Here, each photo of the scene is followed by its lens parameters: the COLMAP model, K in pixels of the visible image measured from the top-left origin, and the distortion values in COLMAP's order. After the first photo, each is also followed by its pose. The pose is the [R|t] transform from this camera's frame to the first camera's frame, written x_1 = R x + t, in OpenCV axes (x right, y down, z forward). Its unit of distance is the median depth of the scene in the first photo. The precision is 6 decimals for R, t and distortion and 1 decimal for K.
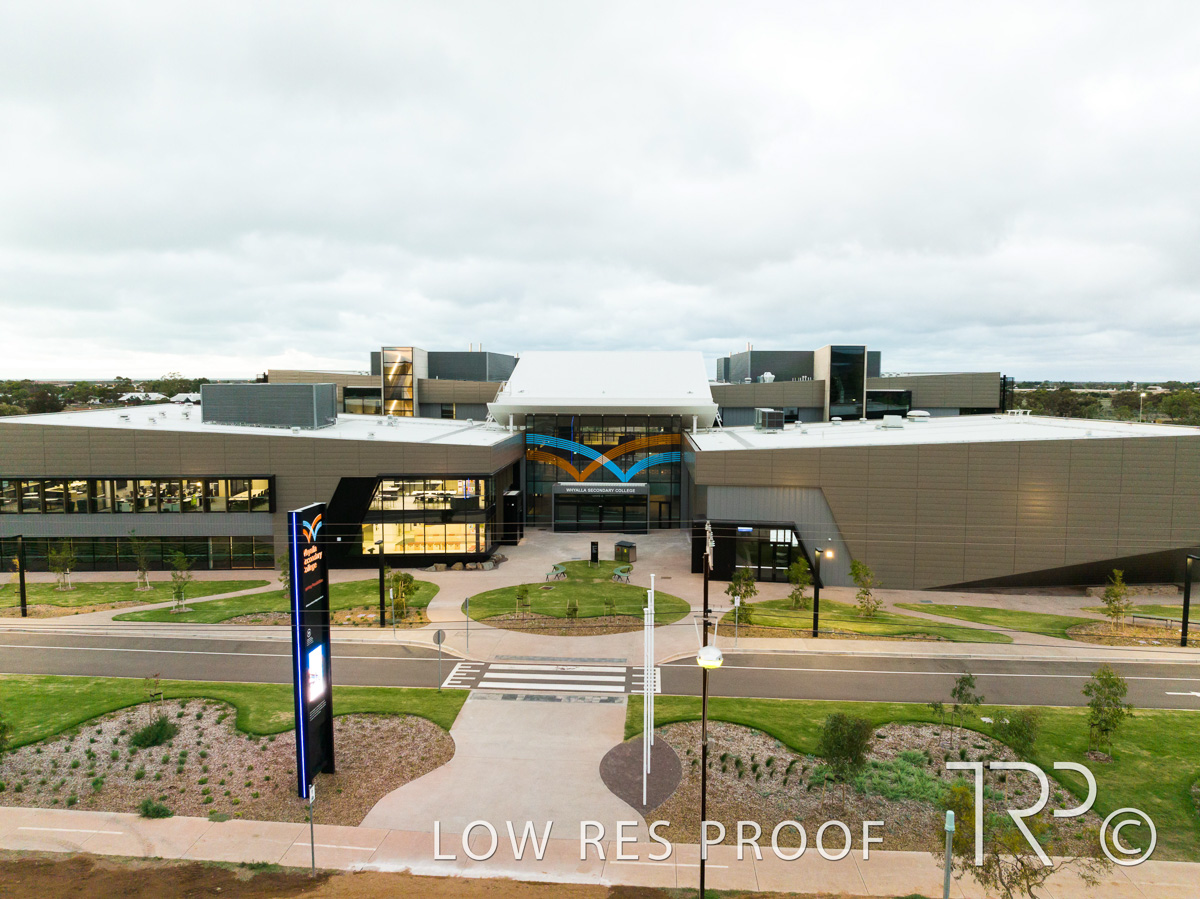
lens RADIAL K [[844.5, 0, 600.0], [0, 844.5, 449.5], [0, 0, 1]] dist [-0.037885, 0.005635]
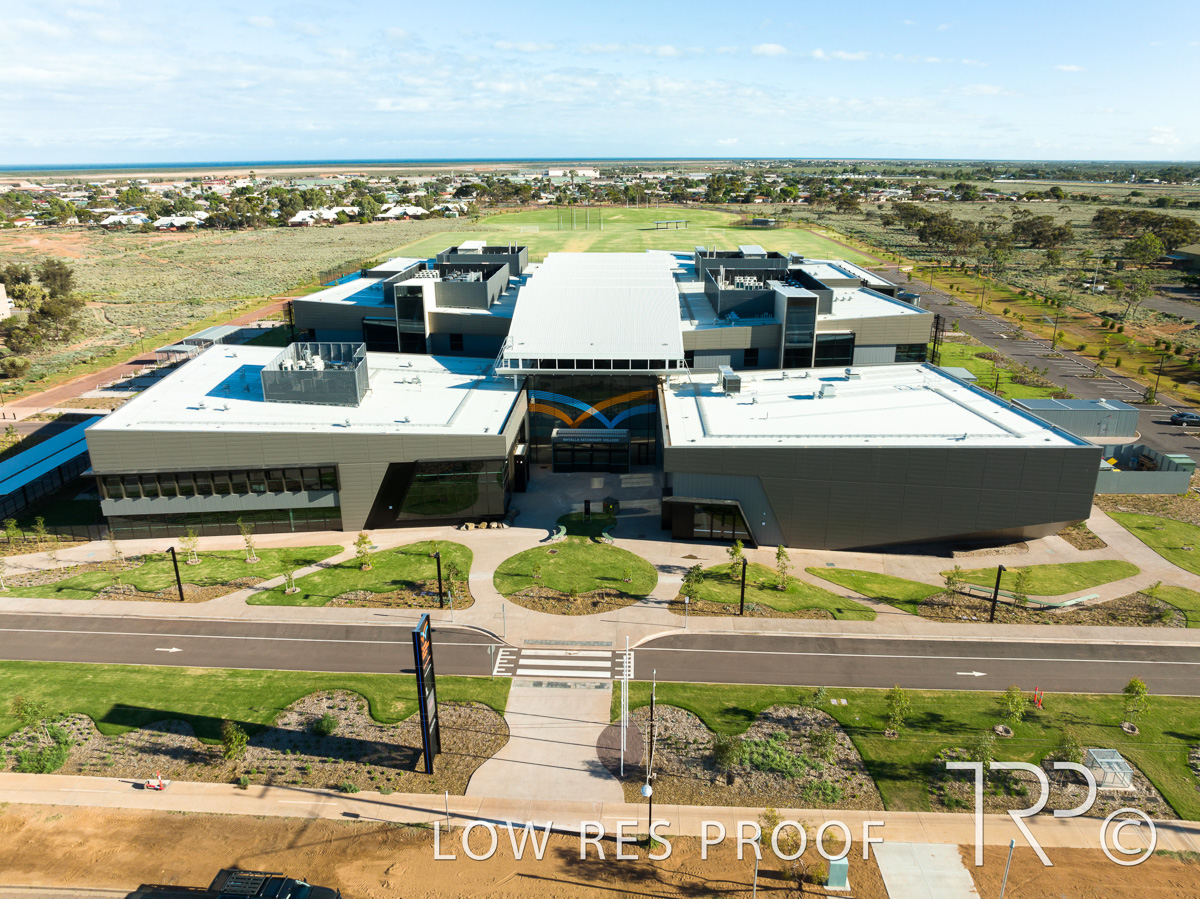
lens RADIAL K [[844.5, 0, 600.0], [0, 844.5, 449.5], [0, 0, 1]] dist [-0.037885, 0.005635]
pose [[0.999823, -0.011935, 0.014539, -0.005011], [0.007930, 0.968317, 0.249597, -0.319350], [-0.017058, -0.249437, 0.968241, -0.256379]]
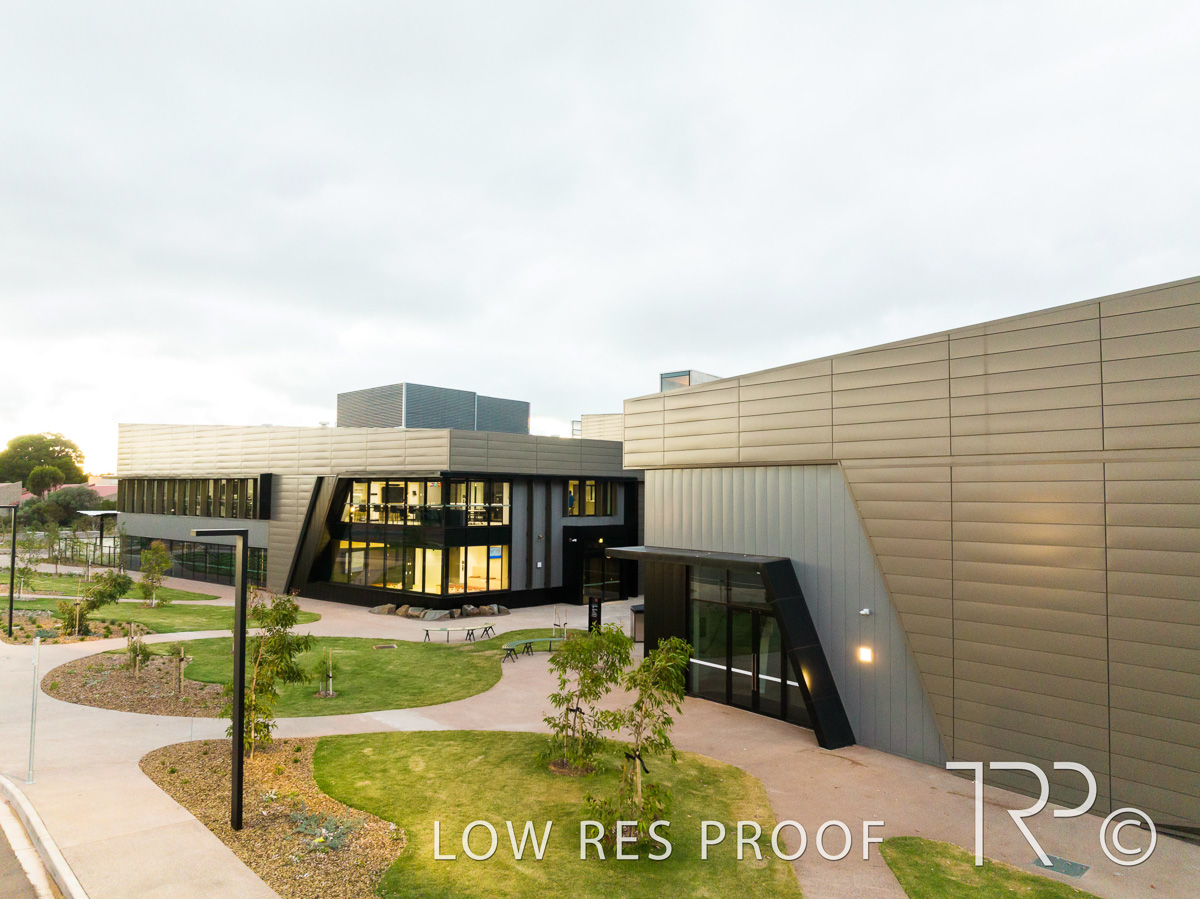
lens RADIAL K [[844.5, 0, 600.0], [0, 844.5, 449.5], [0, 0, 1]] dist [-0.037885, 0.005635]
pose [[0.731080, -0.033149, -0.681486, 0.425619], [-0.065180, 0.990858, -0.118120, 0.086300], [0.679172, 0.130774, 0.722236, 0.647269]]
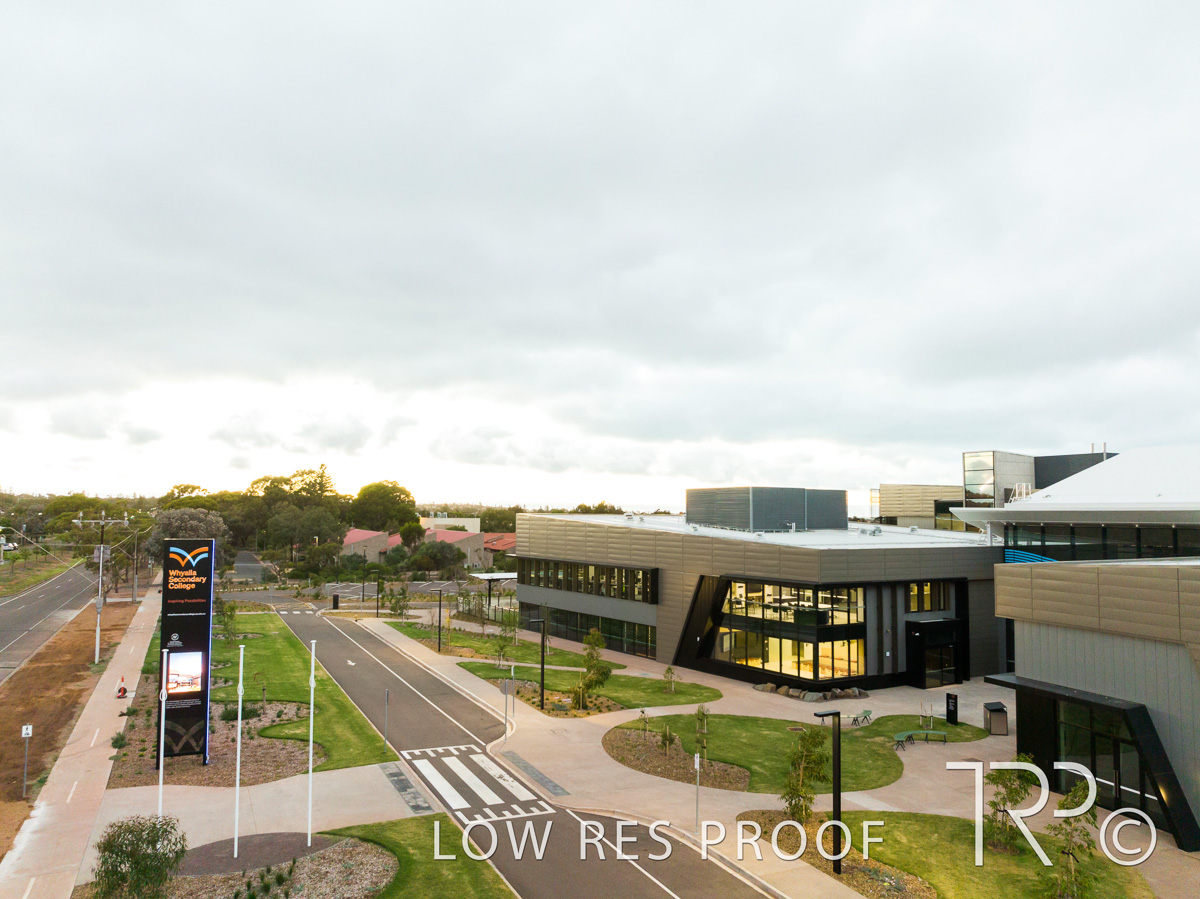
lens RADIAL K [[844.5, 0, 600.0], [0, 844.5, 449.5], [0, 0, 1]] dist [-0.037885, 0.005635]
pose [[0.502519, -0.063290, -0.862247, 0.513480], [-0.080769, 0.989519, -0.119704, 0.015969], [0.860785, 0.129797, 0.492140, 0.416932]]
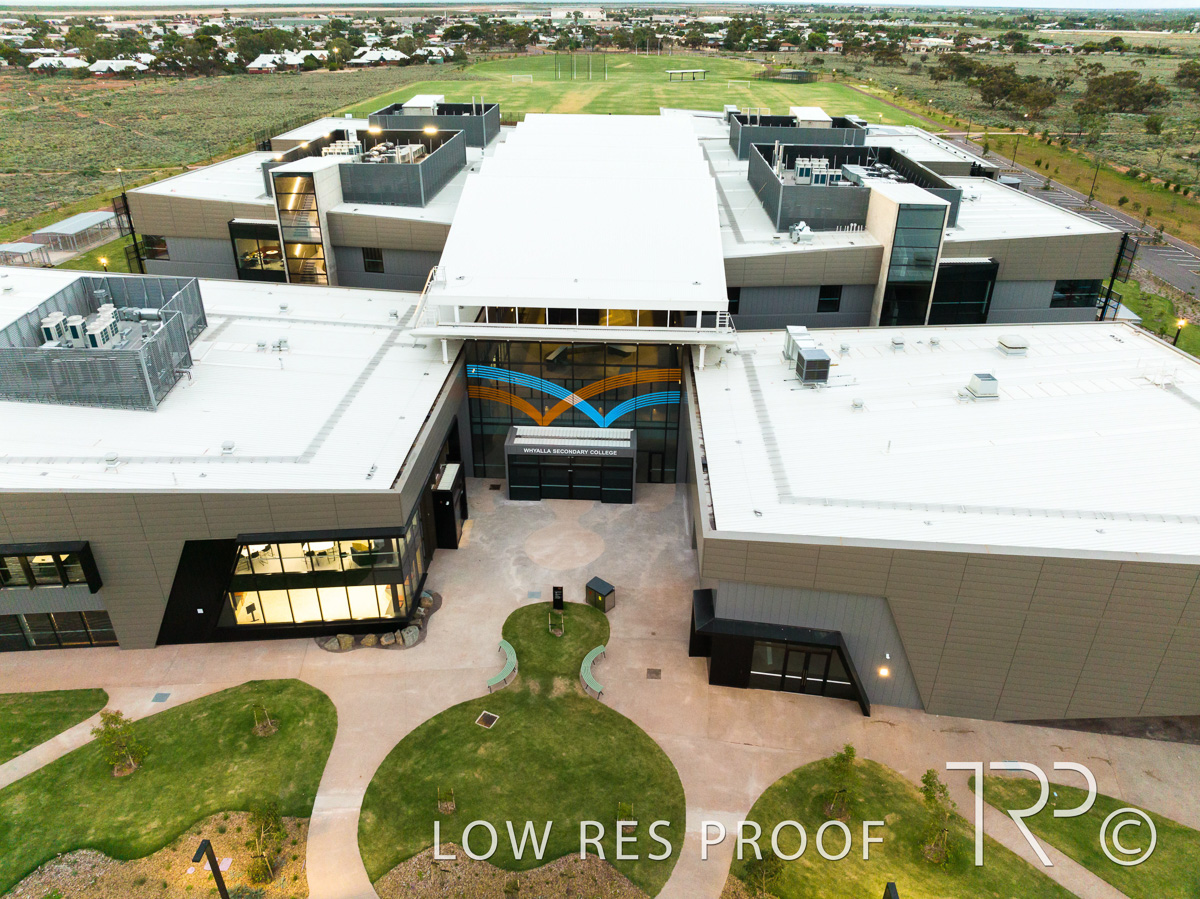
lens RADIAL K [[848.6, 0, 600.0], [0, 848.6, 449.5], [0, 0, 1]] dist [-0.063529, 0.040833]
pose [[0.999950, -0.000622, 0.009995, 0.025460], [-0.003433, 0.916288, 0.400505, -0.324881], [-0.009407, -0.400520, 0.916240, 0.419724]]
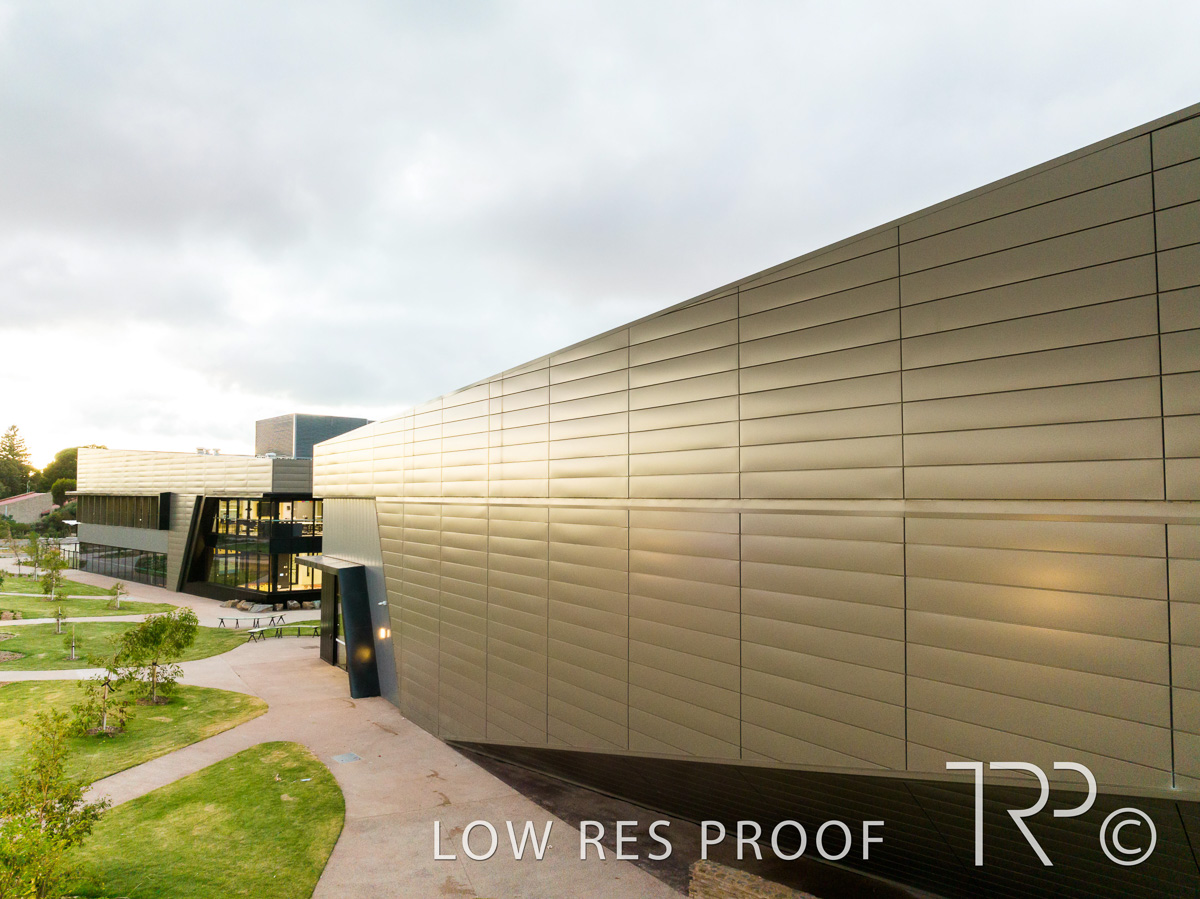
lens RADIAL K [[848.6, 0, 600.0], [0, 848.6, 449.5], [0, 0, 1]] dist [-0.063529, 0.040833]
pose [[0.678521, -0.040860, -0.733444, 0.720058], [-0.065506, 0.991108, -0.115815, 0.064047], [0.731655, 0.126628, 0.669811, 0.729902]]
